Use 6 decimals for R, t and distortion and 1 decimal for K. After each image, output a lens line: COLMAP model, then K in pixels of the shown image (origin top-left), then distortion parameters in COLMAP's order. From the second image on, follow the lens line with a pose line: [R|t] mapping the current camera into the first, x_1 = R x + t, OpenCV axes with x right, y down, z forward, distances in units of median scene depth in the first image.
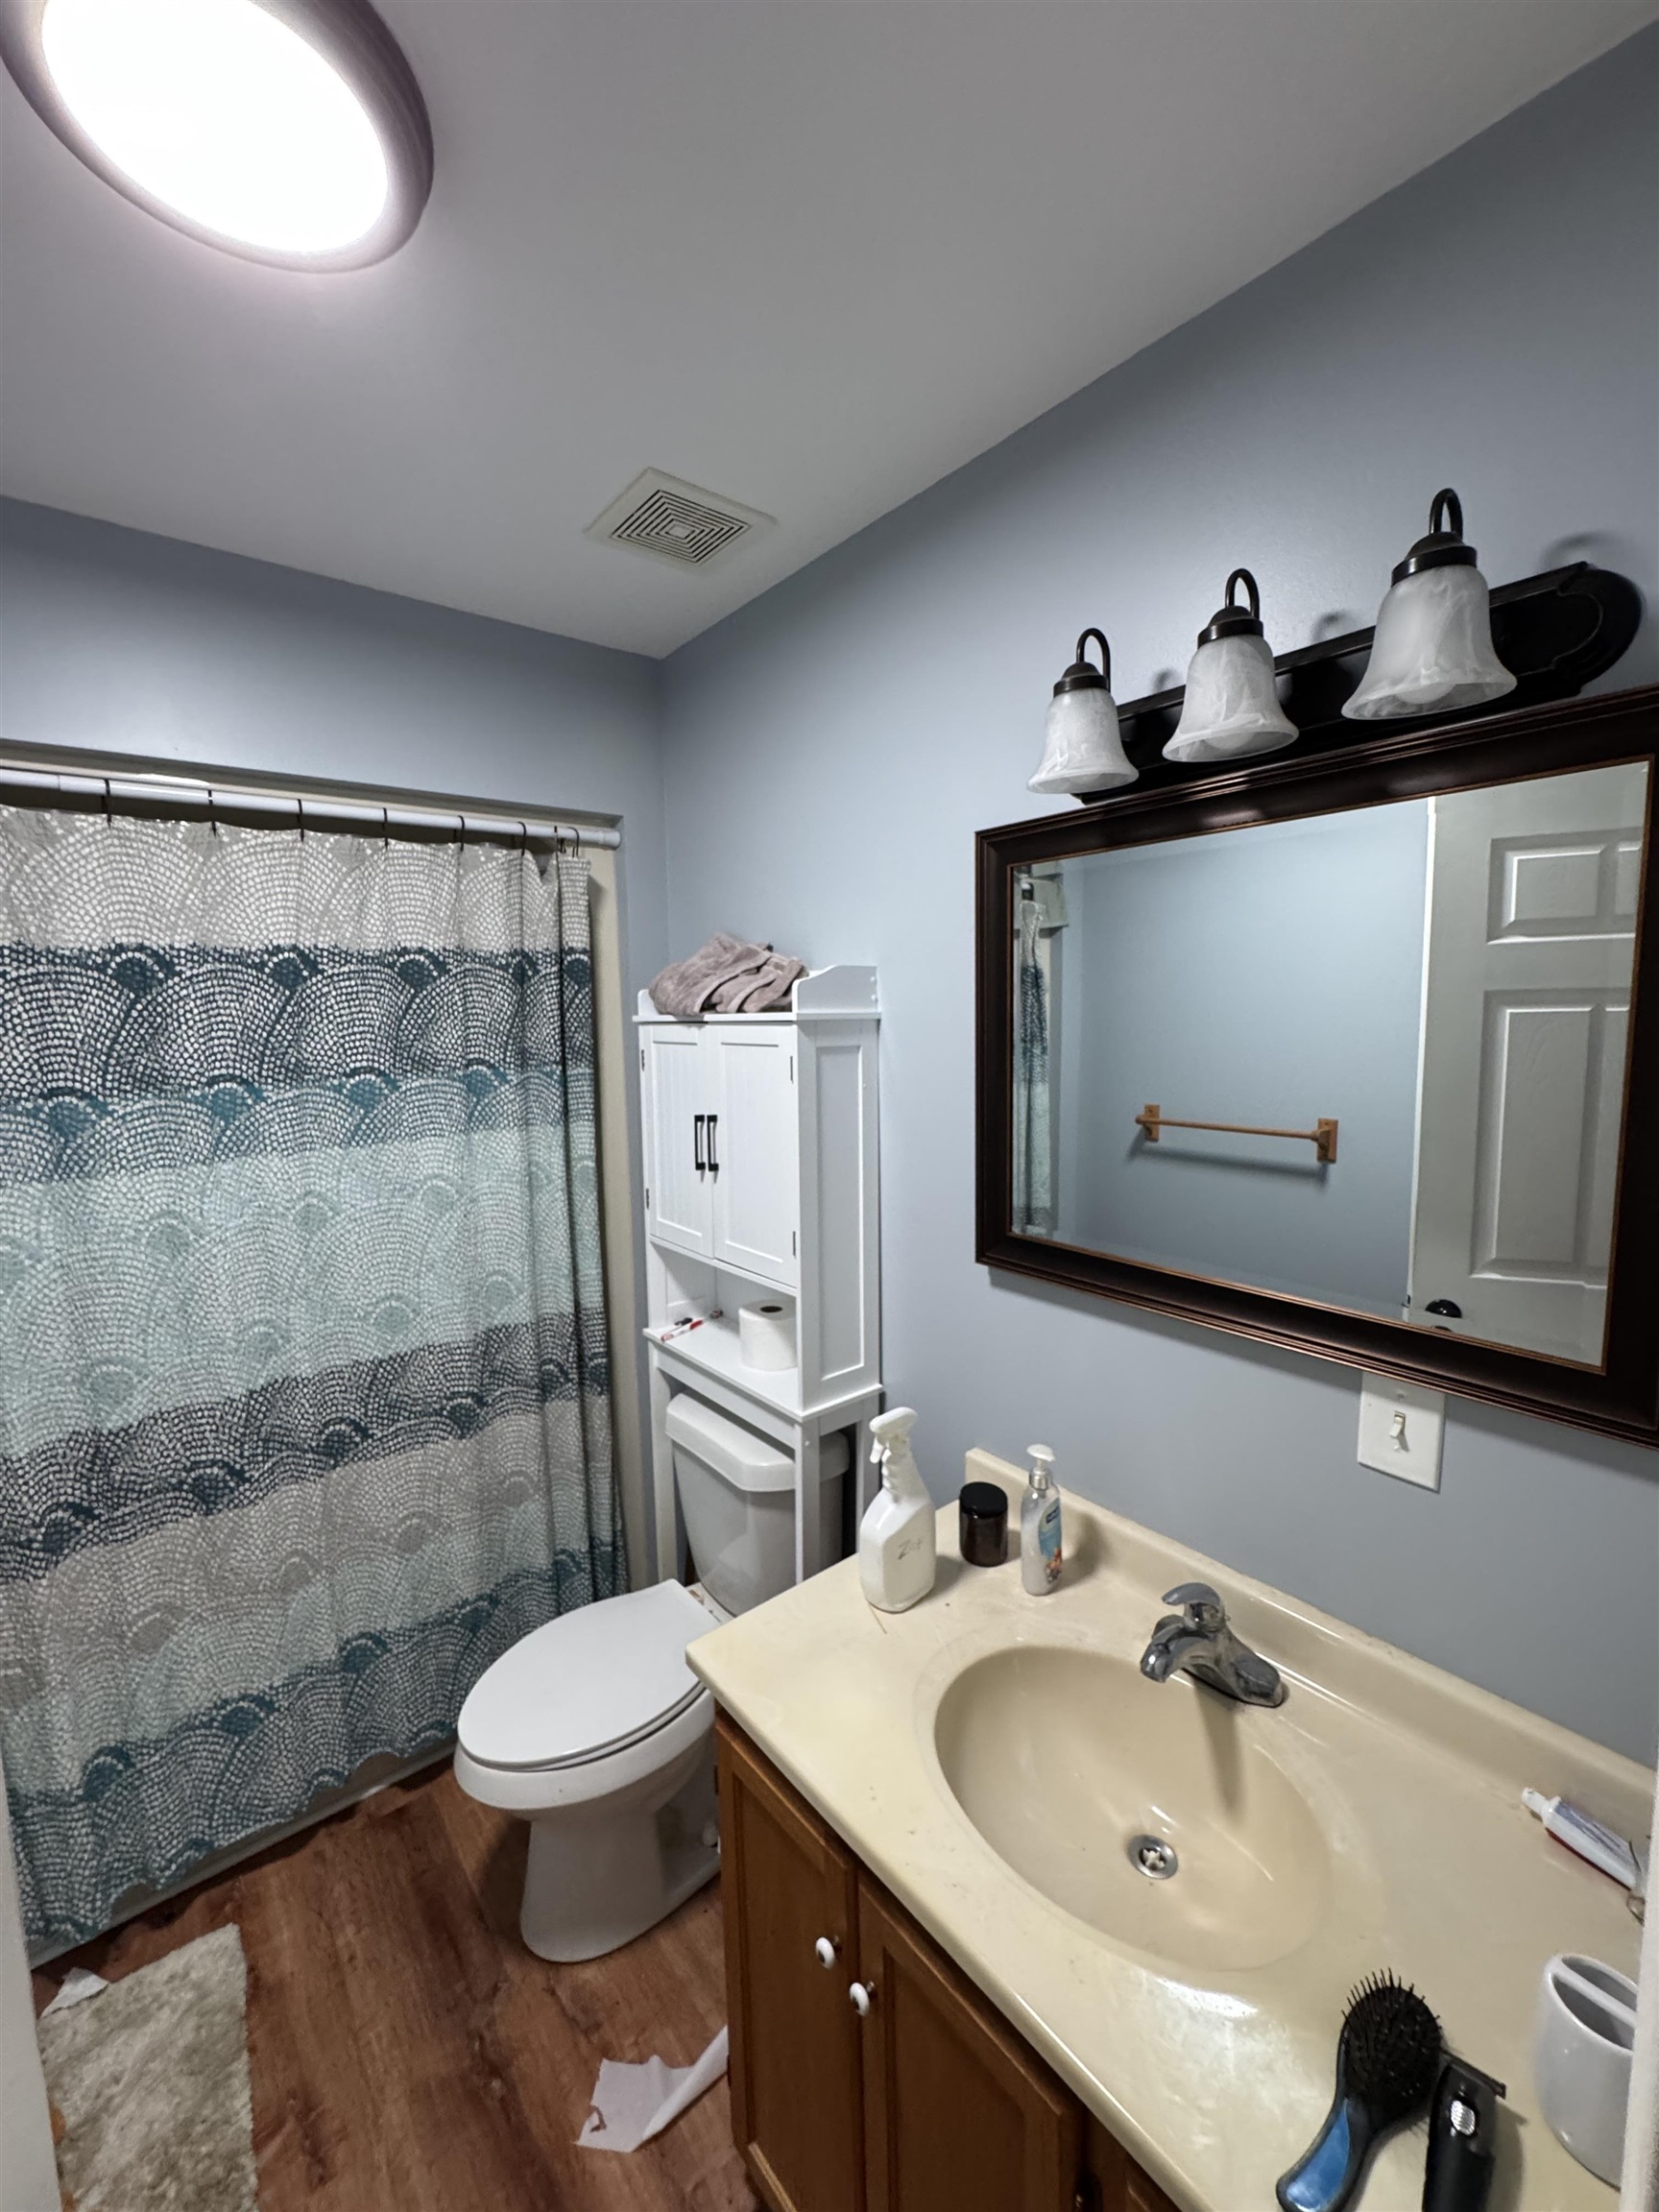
lens RADIAL K [[883.8, 0, 829.5], [0, 883.8, 1106.0], [0, 0, 1]] dist [-0.002459, 0.000364]
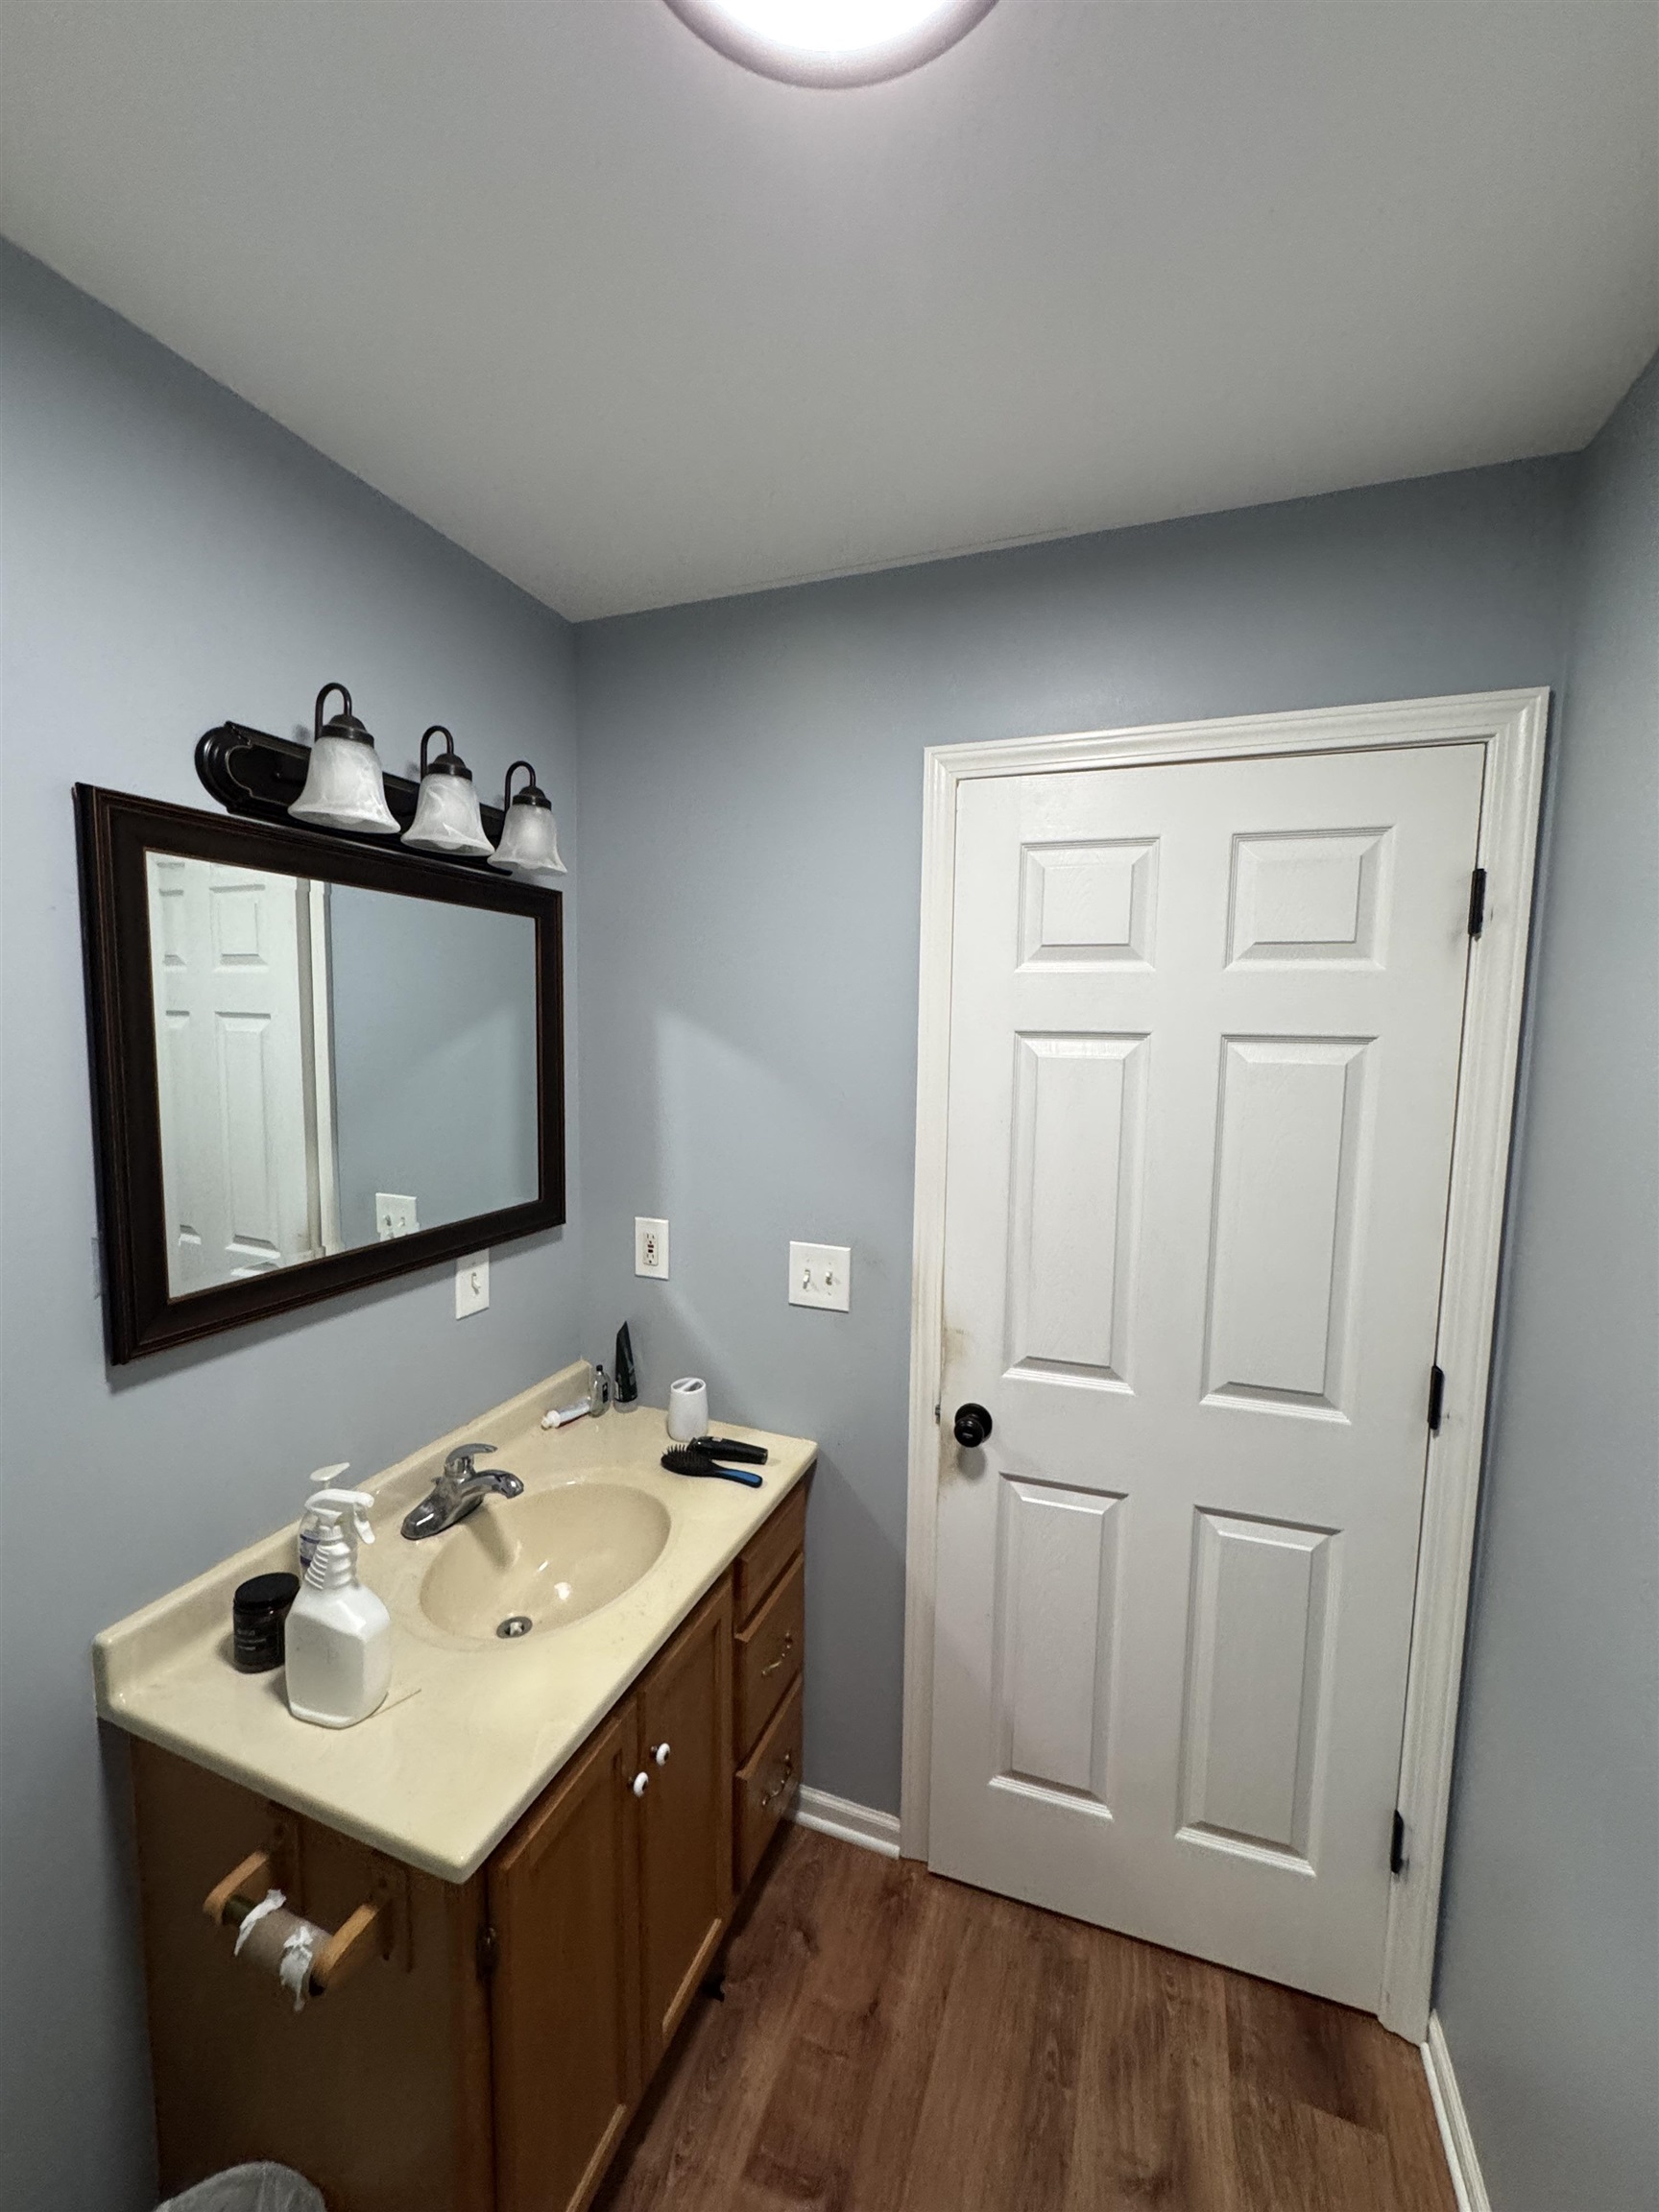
lens RADIAL K [[883.8, 0, 829.5], [0, 883.8, 1106.0], [0, 0, 1]] dist [-0.002459, 0.000364]
pose [[-0.483135, -0.083048, 0.871598, -1.072145], [0.080418, 0.987074, 0.138628, -0.133620], [-0.871845, 0.137068, -0.470212, 1.139299]]
